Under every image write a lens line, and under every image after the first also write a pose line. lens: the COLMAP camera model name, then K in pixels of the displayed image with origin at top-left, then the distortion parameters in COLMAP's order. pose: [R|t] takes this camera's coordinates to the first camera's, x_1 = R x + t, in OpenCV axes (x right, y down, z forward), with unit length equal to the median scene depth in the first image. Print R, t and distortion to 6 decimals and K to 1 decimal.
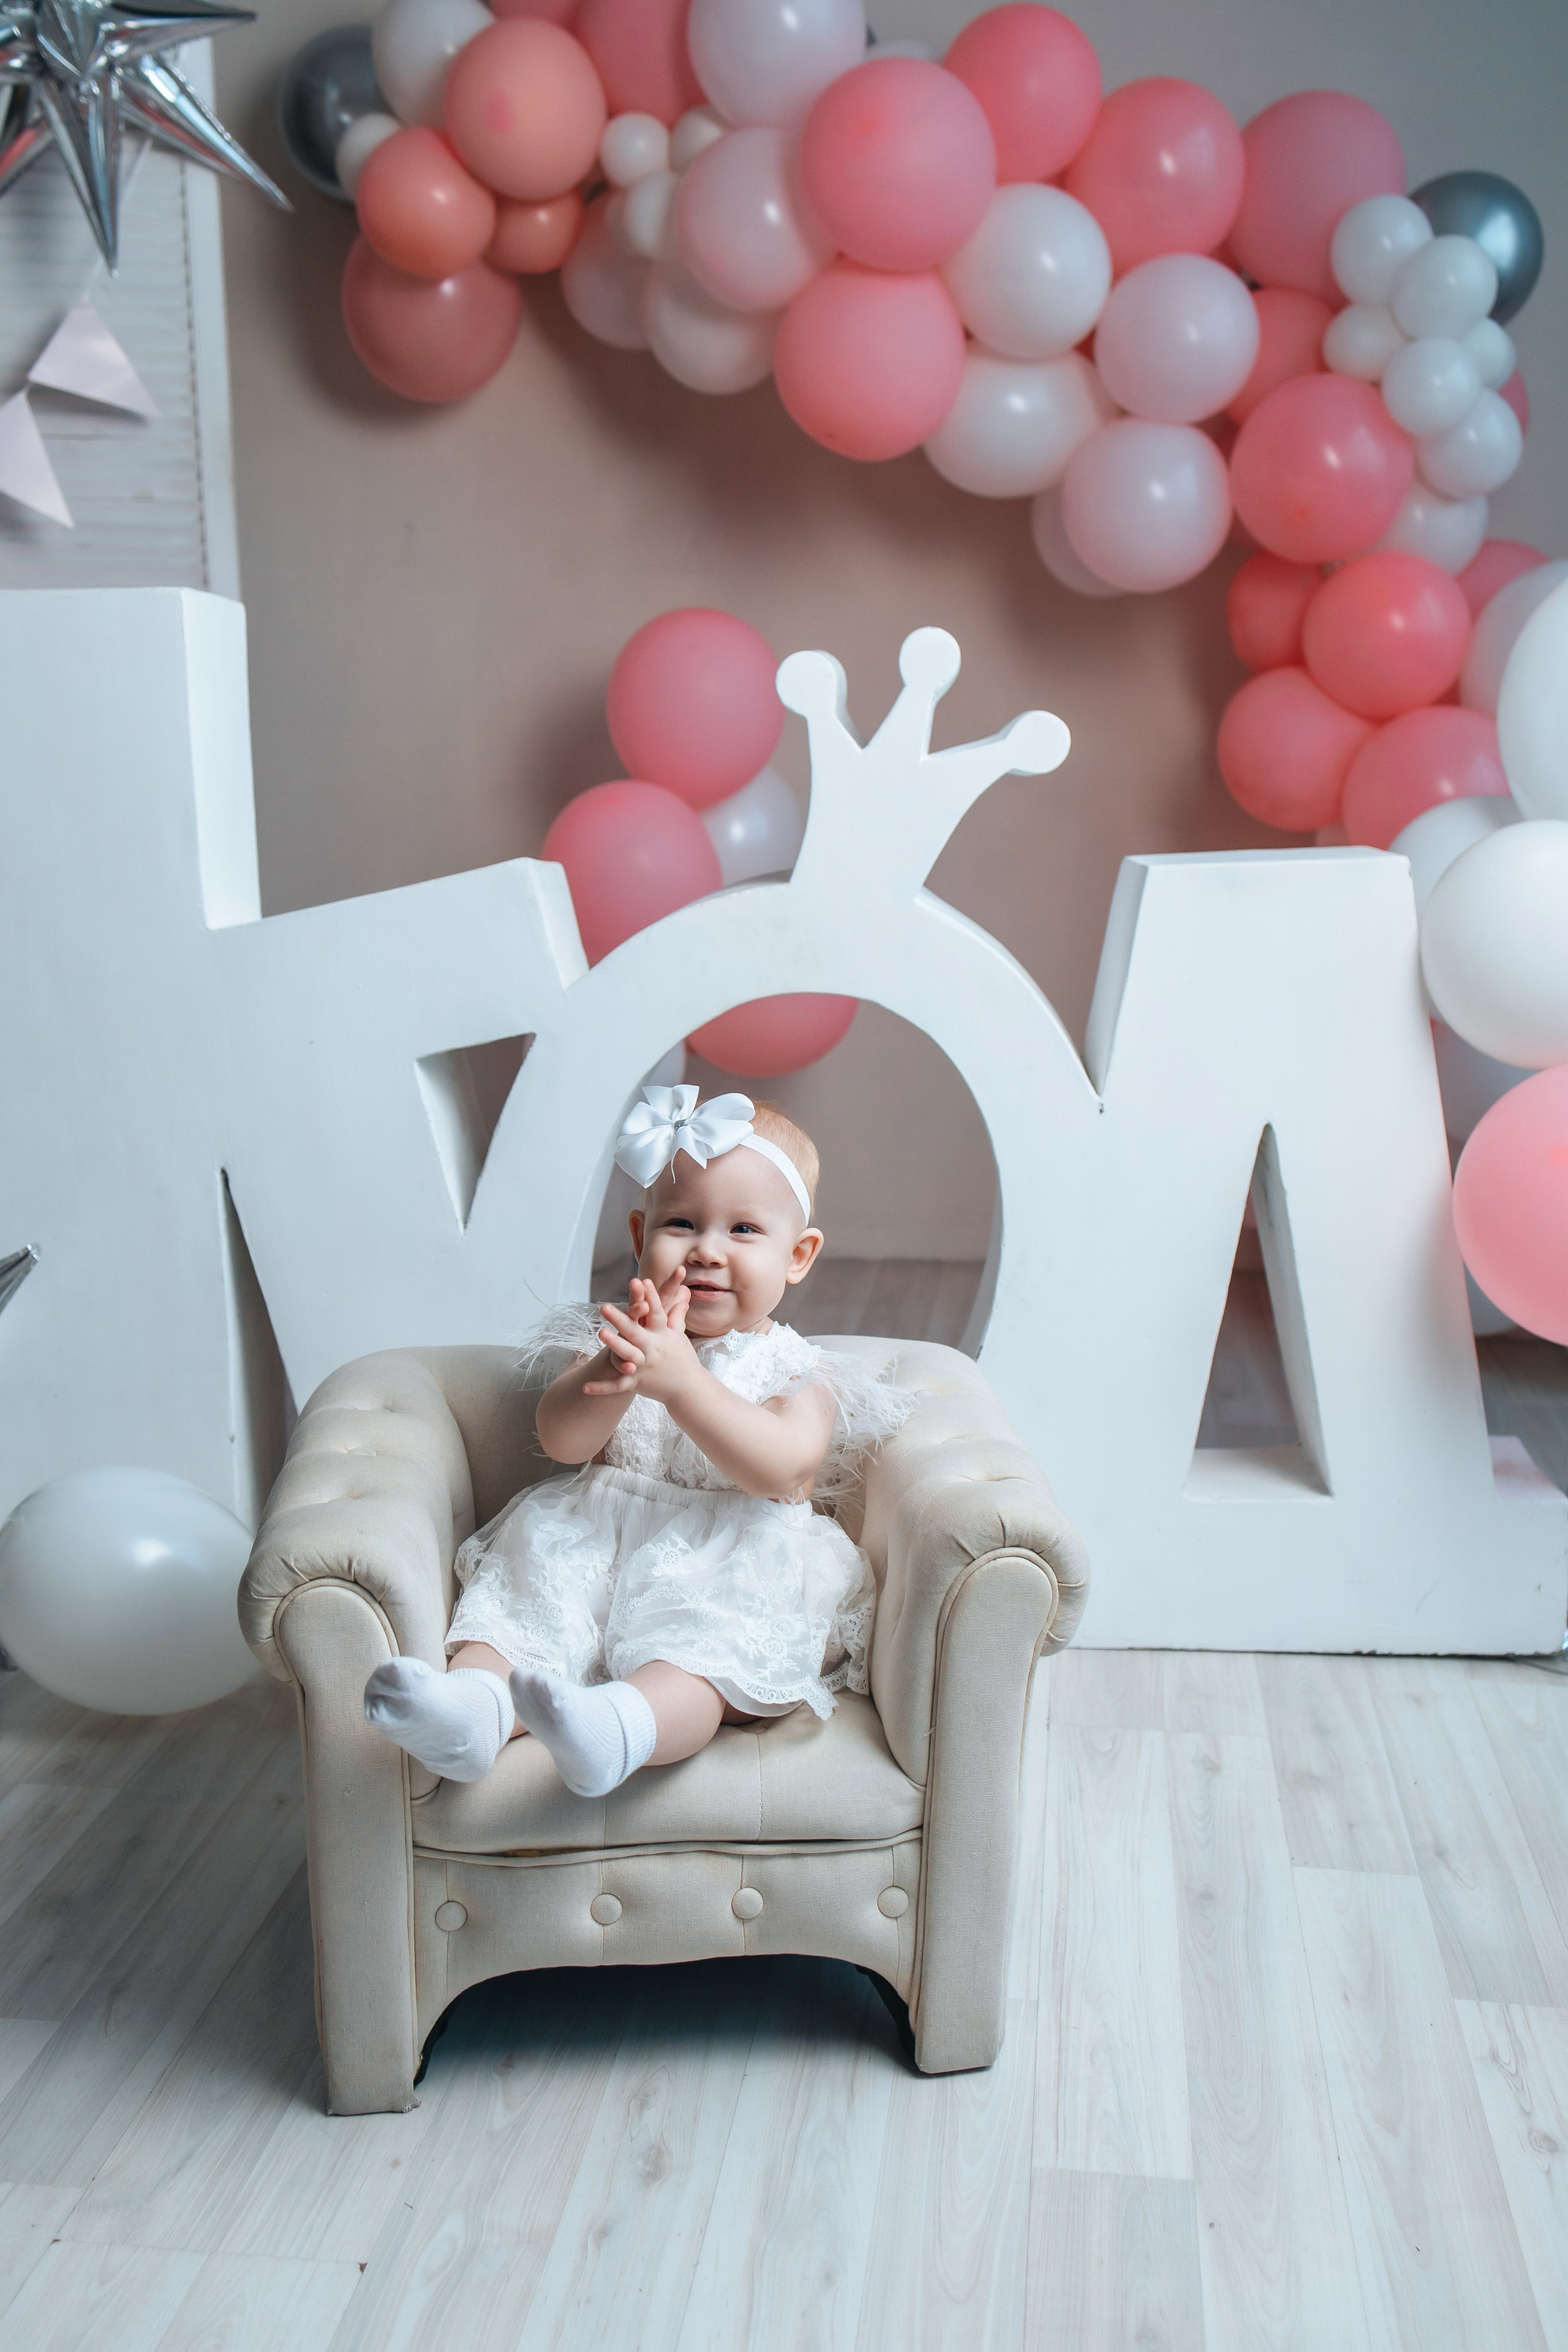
lens RADIAL K [[2356.9, 0, 788.2], [0, 2356.9, 1172.7], [0, 0, 1]] dist [0.047951, 0.002269]
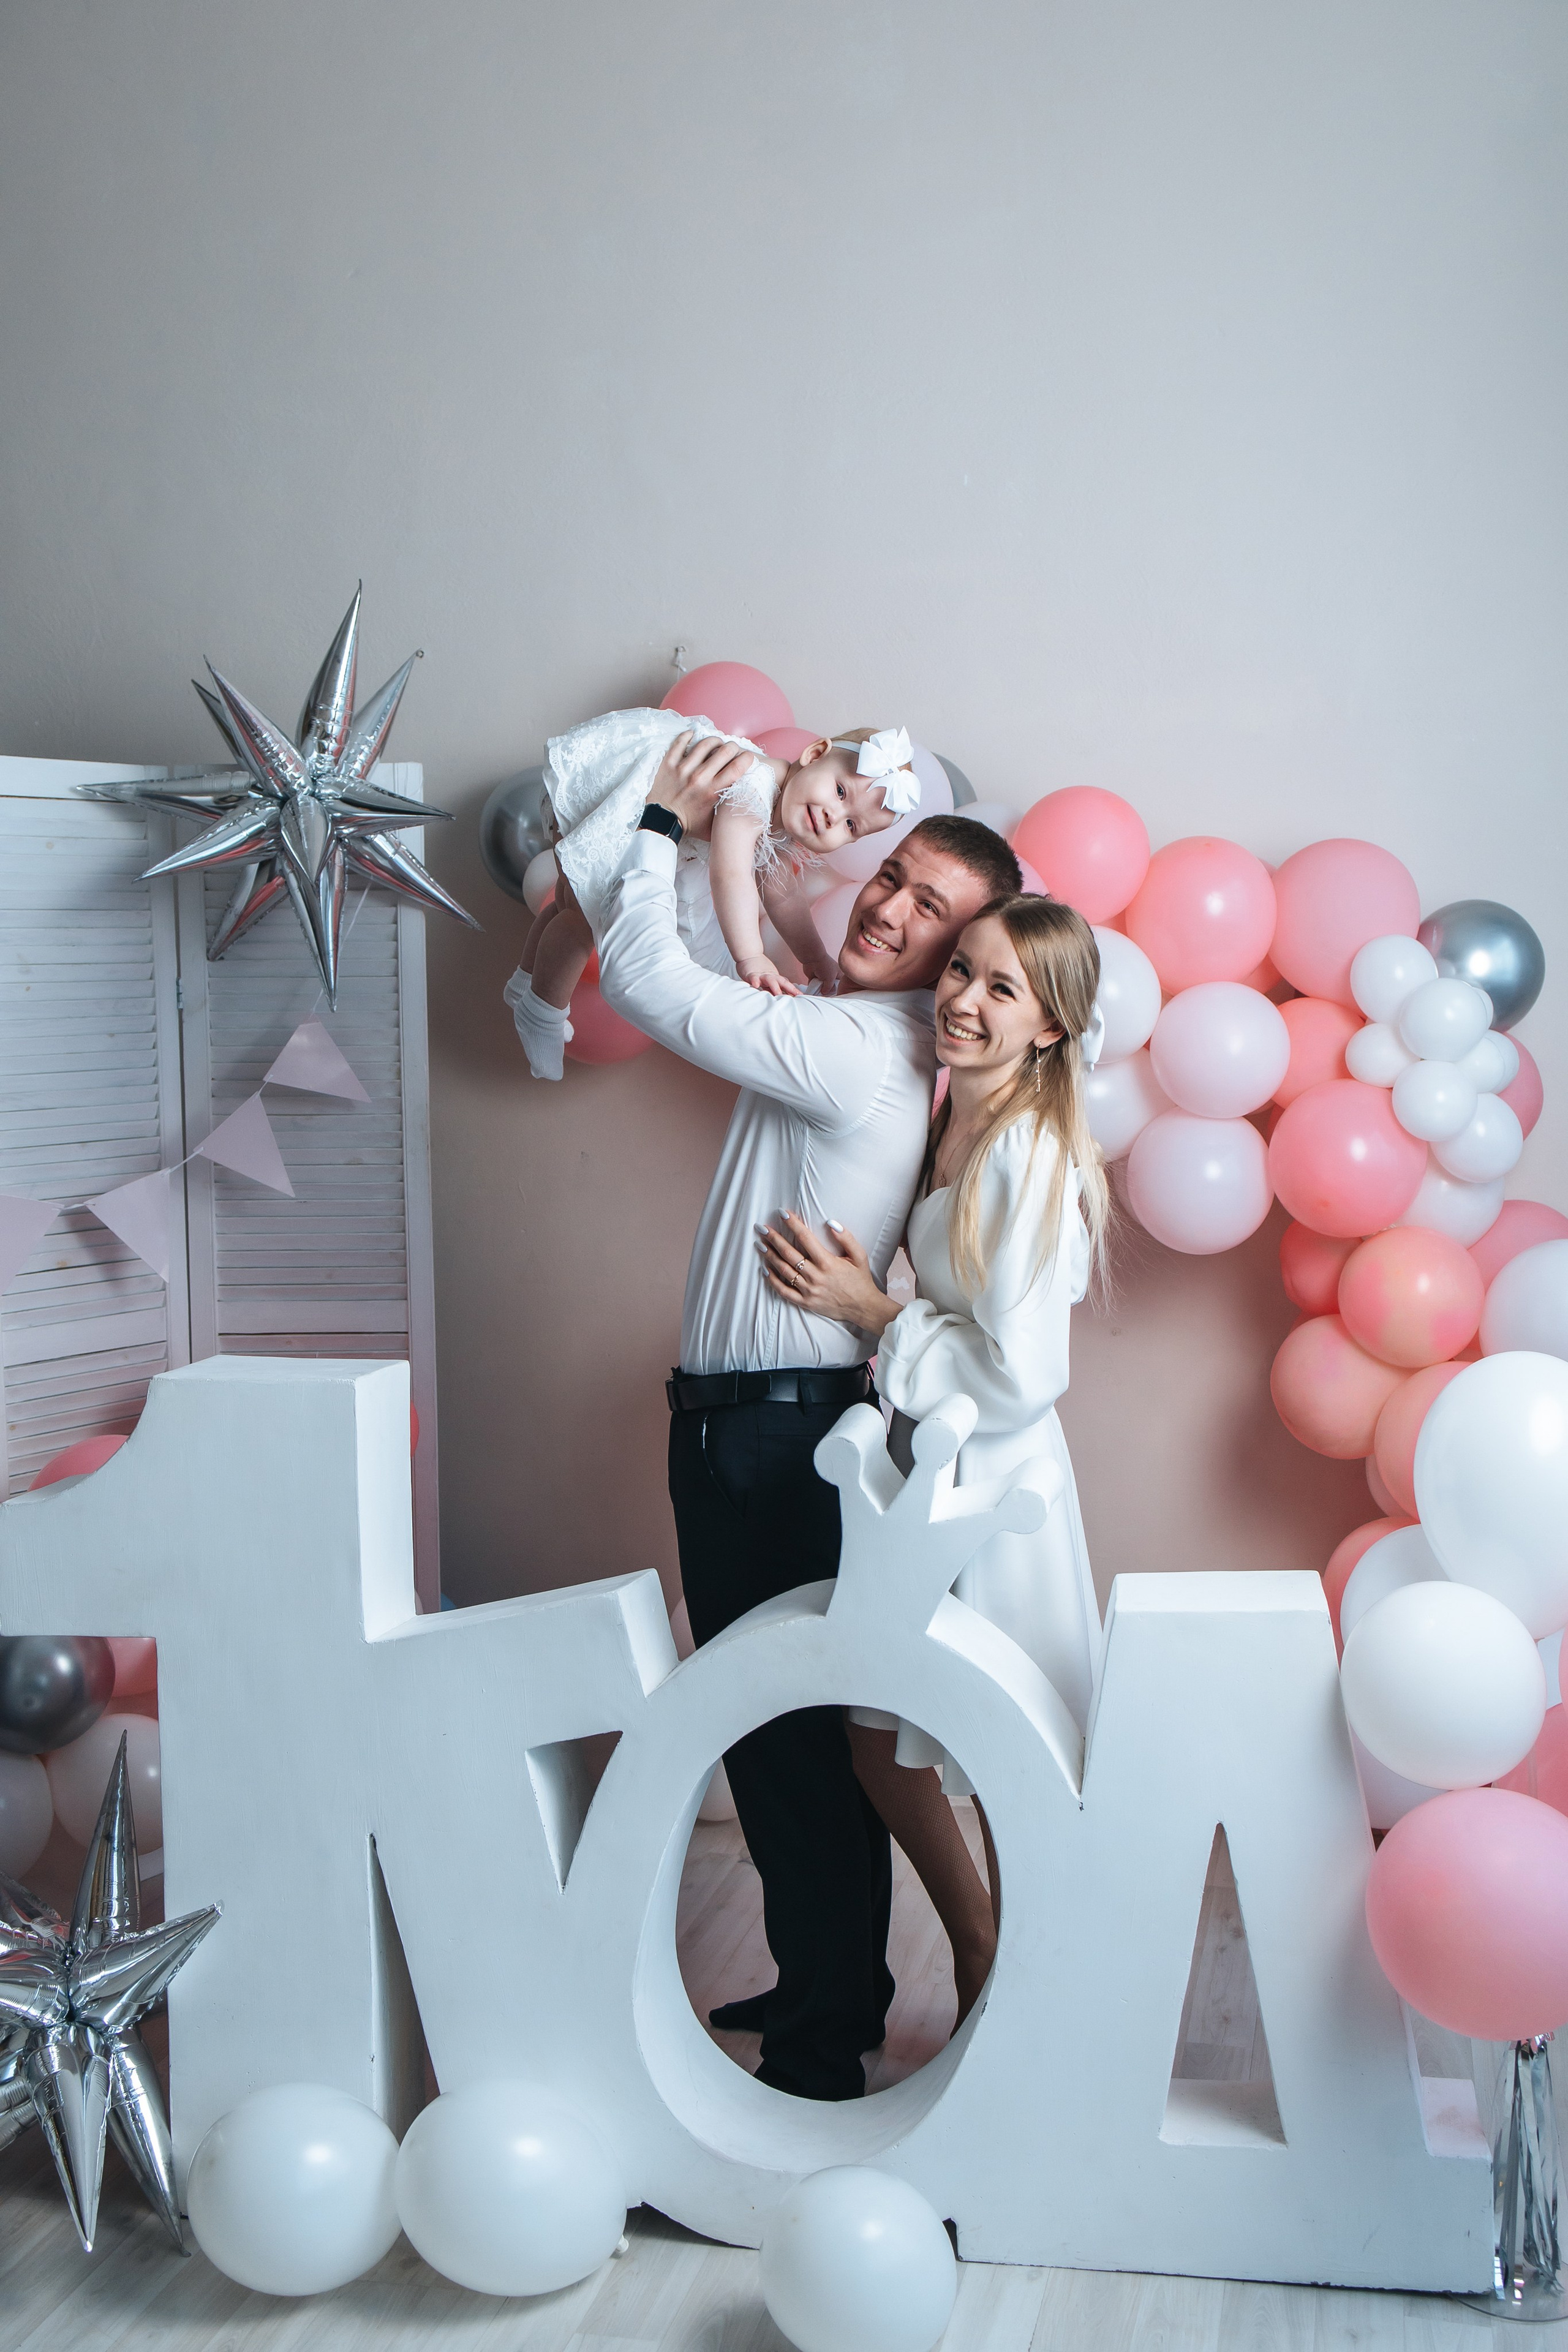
lens RADIAL K [[2535.5, 0, 842.1], [0, 2535.5, 1181.3], [0, 0, 1]] dist [0.057972, 0.014400]
pose [[0.996186, 0.003238, -0.087194, 0.121532], [-0.013534, 0.992952, -0.117743, -0.188299], [0.086198, 0.118474, 0.989209, -0.340267]]
